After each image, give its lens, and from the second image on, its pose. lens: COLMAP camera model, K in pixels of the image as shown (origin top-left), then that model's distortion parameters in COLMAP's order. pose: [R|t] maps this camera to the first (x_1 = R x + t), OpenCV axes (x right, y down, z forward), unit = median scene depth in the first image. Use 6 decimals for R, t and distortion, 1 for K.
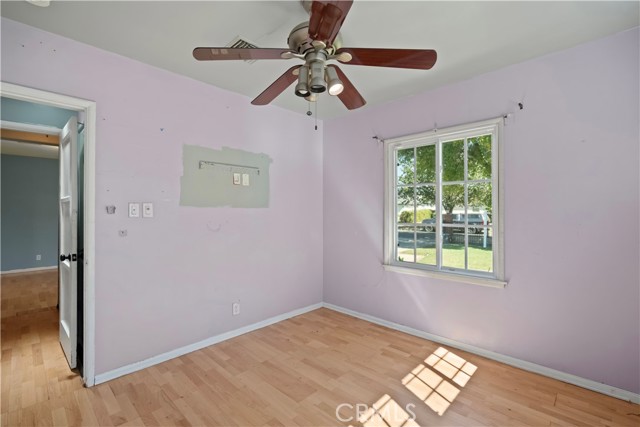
lens RADIAL K [[291.6, 0, 320.4], [0, 291.6, 212.3], [0, 0, 1]] dist [0.001769, 0.000866]
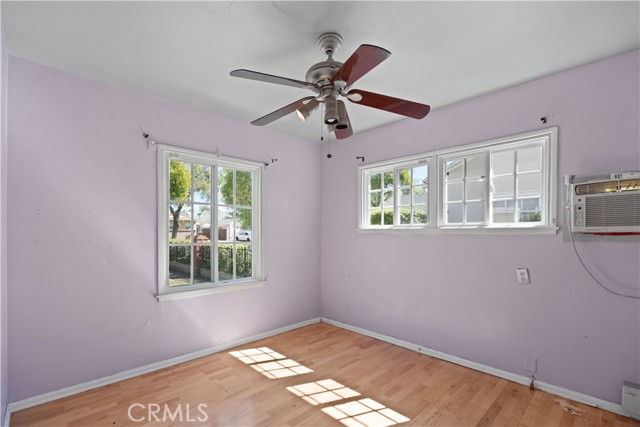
lens RADIAL K [[291.6, 0, 325.5], [0, 291.6, 233.1], [0, 0, 1]] dist [0.001769, 0.000866]
pose [[0.034017, -0.008171, 0.999388, -0.691011], [-0.004431, 0.999956, 0.008327, -0.005582], [-0.999411, -0.004711, 0.033979, 0.592448]]
